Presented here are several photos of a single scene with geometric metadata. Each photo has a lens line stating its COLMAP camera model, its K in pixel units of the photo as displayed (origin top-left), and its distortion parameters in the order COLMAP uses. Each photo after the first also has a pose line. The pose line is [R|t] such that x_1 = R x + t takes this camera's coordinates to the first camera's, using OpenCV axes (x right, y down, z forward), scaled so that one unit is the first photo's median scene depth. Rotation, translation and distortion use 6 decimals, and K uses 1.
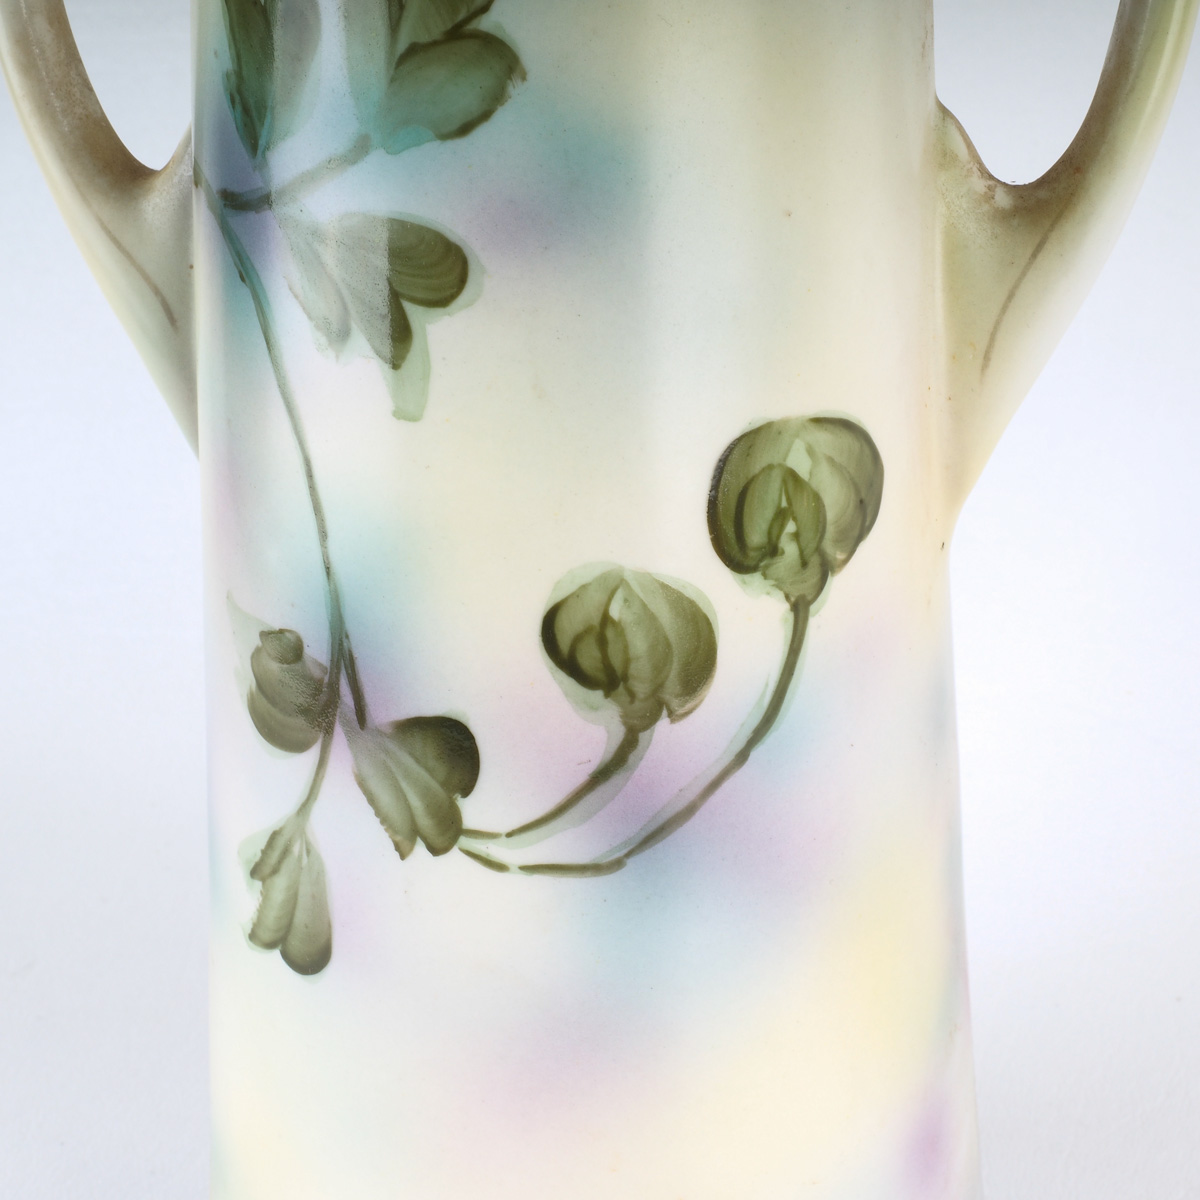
lens RADIAL K [[2486.3, 0, 629.8], [0, 2486.3, 542.8], [0, 0, 1]] dist [0.033648, 0.000000]
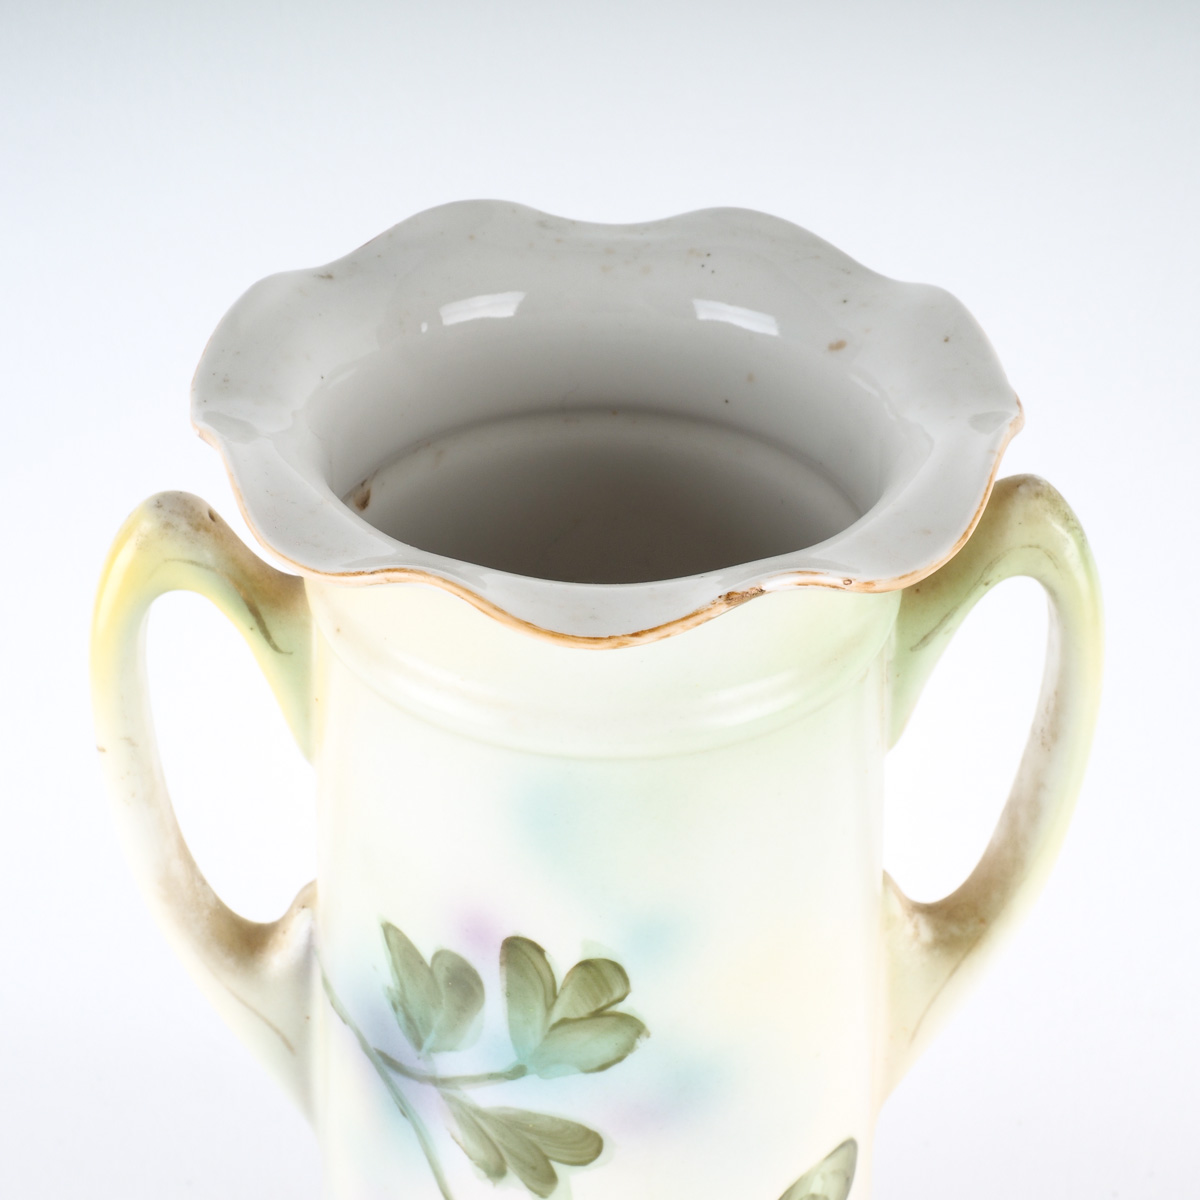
lens RADIAL K [[2337.2, 0, 591.4], [0, 2337.2, 600.9], [0, 0, 1]] dist [0.001928, 0.000000]
pose [[0.974054, -0.110228, 0.197656, -0.275359], [0.058284, 0.966091, 0.251538, -0.680599], [-0.218680, -0.233492, 0.947450, -0.138492]]
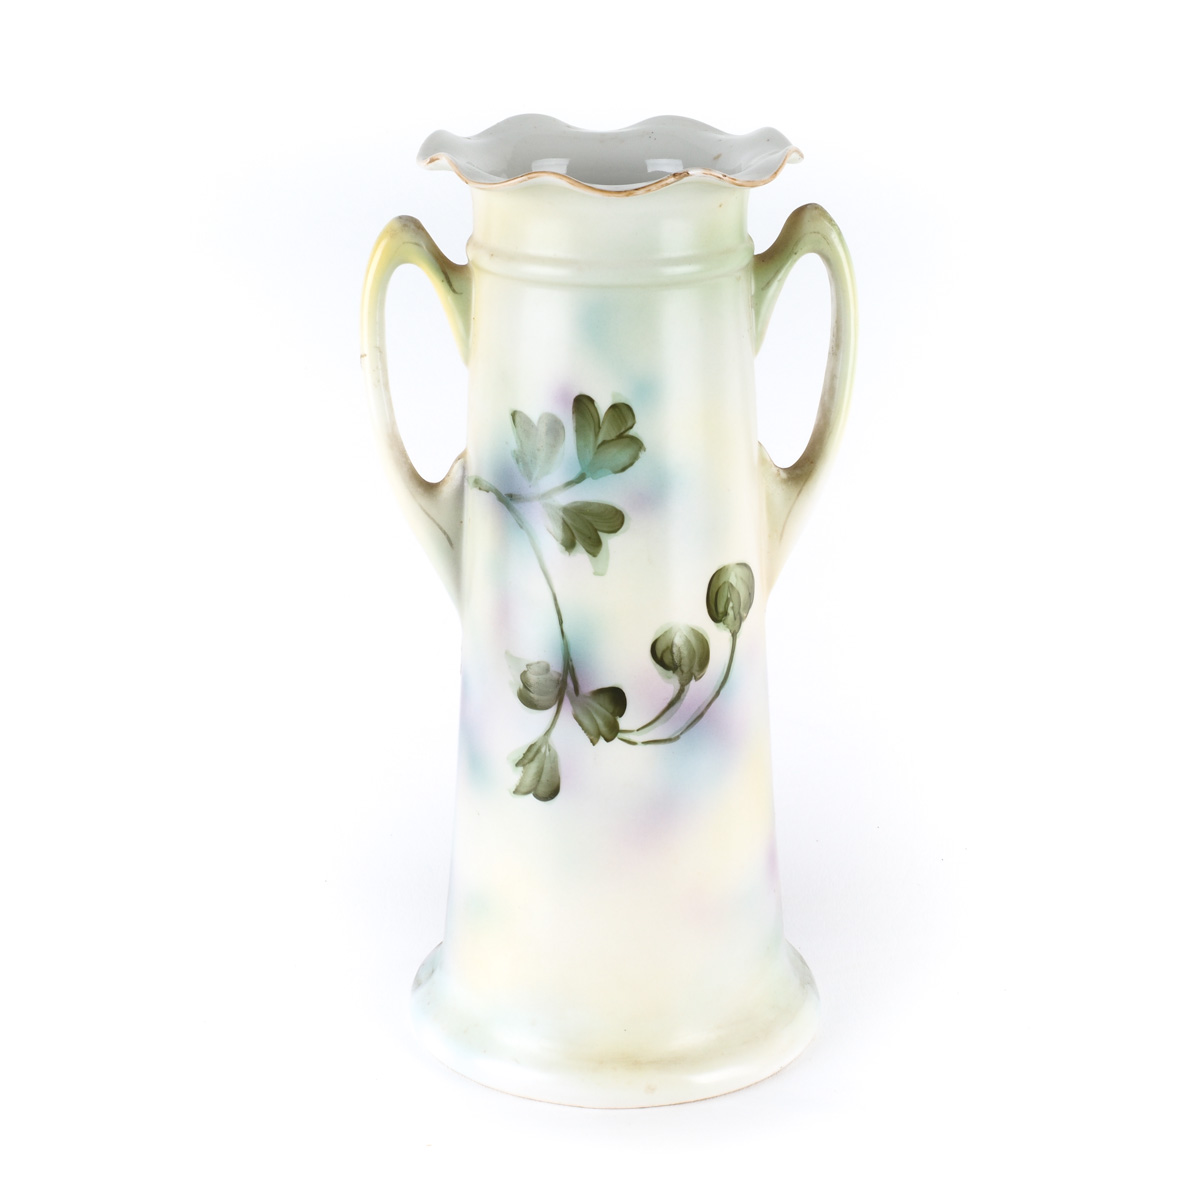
lens RADIAL K [[2954.2, 0, 609.0], [0, 2954.2, 603.4], [0, 0, 1]] dist [0.063835, 0.000000]
pose [[0.957356, -0.080663, 0.277422, -0.938231], [0.091570, 0.995444, -0.026564, 0.064562], [-0.274015, 0.050835, 0.960381, -2.008275]]
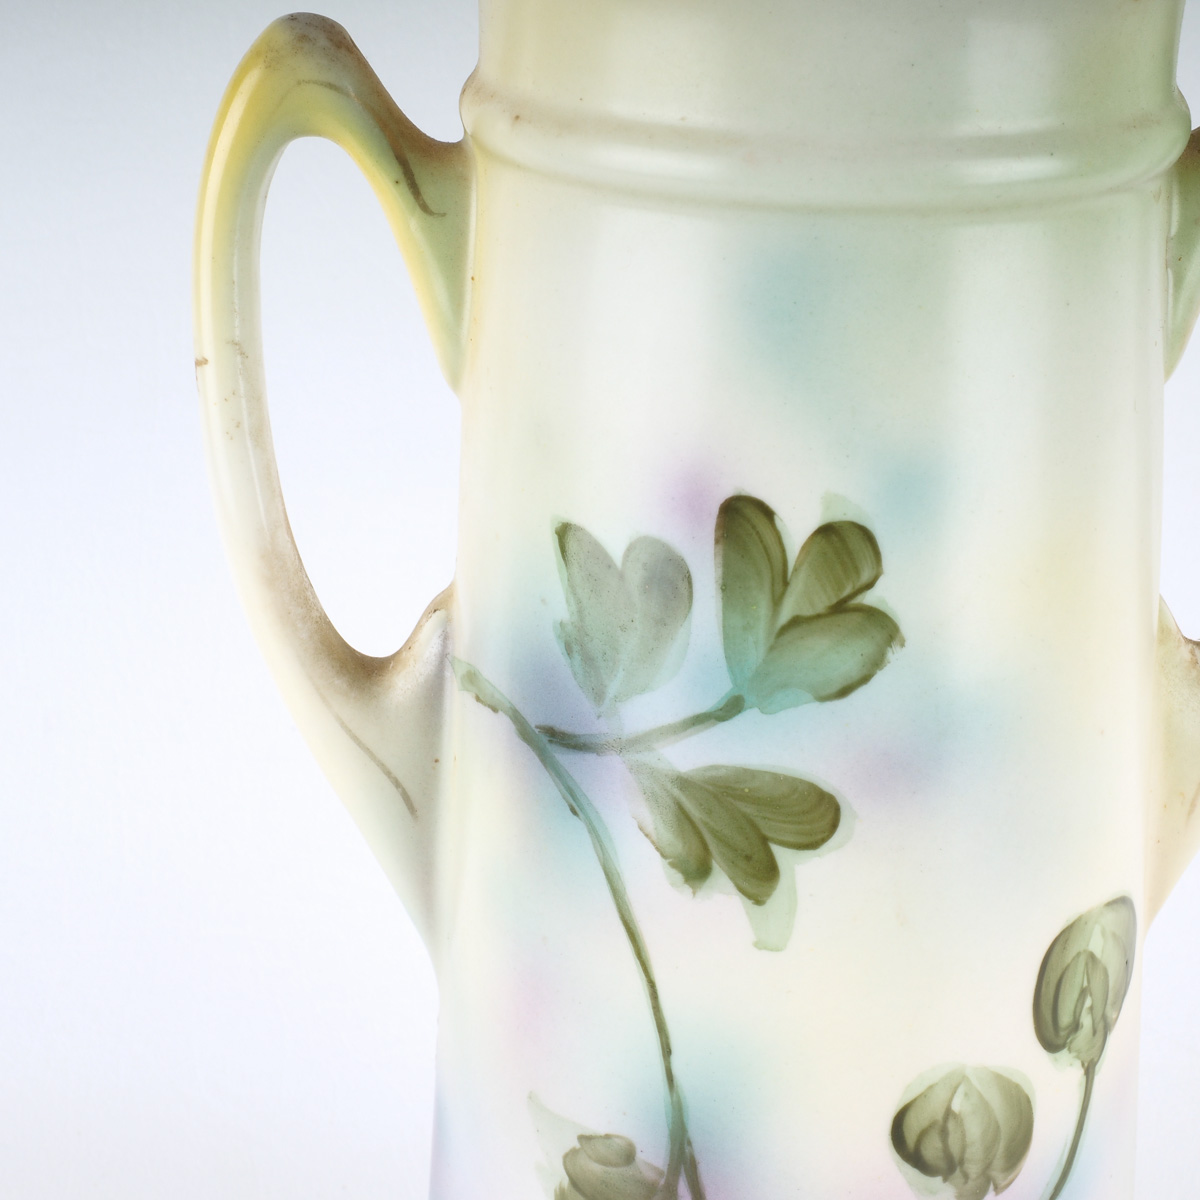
lens RADIAL K [[2486.3, 0, 575.2], [0, 2486.3, 574.6], [0, 0, 1]] dist [0.033648, 0.000000]
pose [[0.972081, -0.063090, 0.226006, -0.384470], [0.060080, 0.997990, 0.020177, -0.226550], [-0.226825, -0.006035, 0.973917, -0.007368]]
